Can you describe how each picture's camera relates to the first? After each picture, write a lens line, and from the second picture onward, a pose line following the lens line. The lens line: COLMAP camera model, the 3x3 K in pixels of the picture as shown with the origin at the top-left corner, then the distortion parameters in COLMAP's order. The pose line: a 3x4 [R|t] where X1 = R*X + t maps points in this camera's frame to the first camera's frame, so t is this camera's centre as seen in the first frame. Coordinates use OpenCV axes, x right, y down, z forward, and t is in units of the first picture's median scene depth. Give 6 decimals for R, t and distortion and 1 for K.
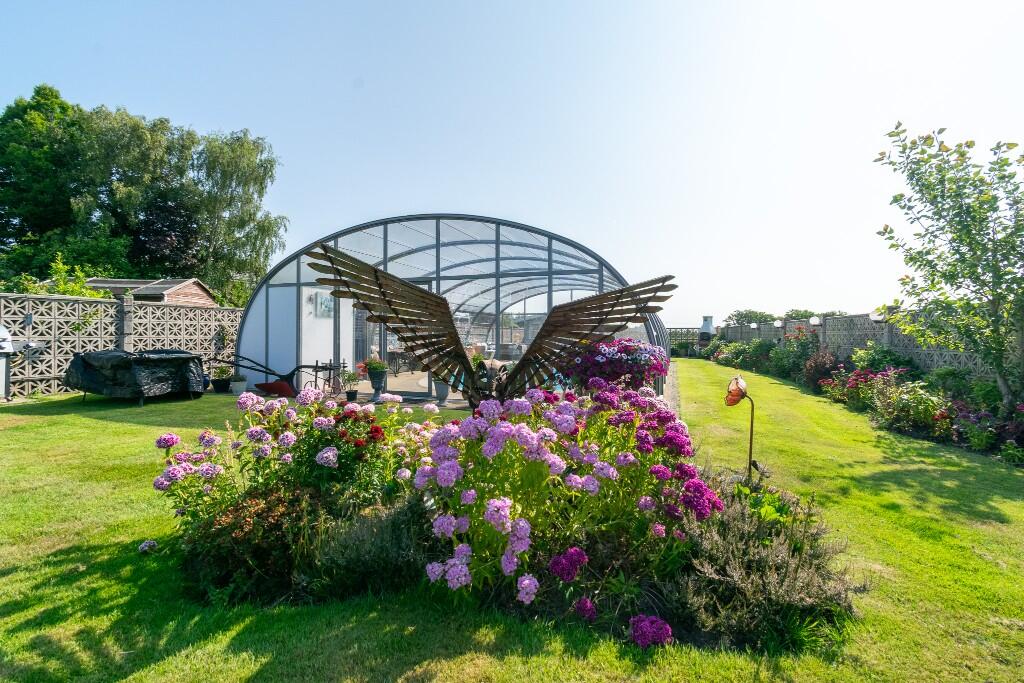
lens RADIAL K [[451.6, 0, 514.7], [0, 451.6, 335.2], [0, 0, 1]] dist [0.000571, -0.000933]
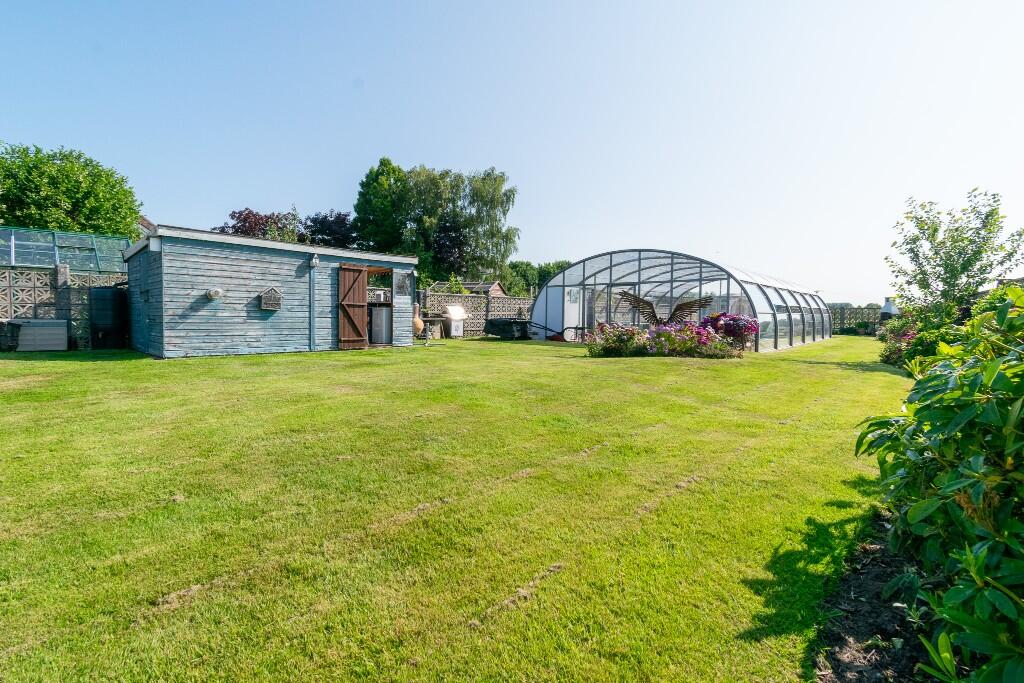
lens RADIAL K [[451.6, 0, 514.7], [0, 451.6, 335.2], [0, 0, 1]] dist [0.000571, -0.000933]
pose [[0.922120, 0.023747, -0.386174, 0.069954], [-0.005921, 0.998864, 0.047285, 0.007324], [0.386858, -0.041316, 0.921213, -0.772881]]
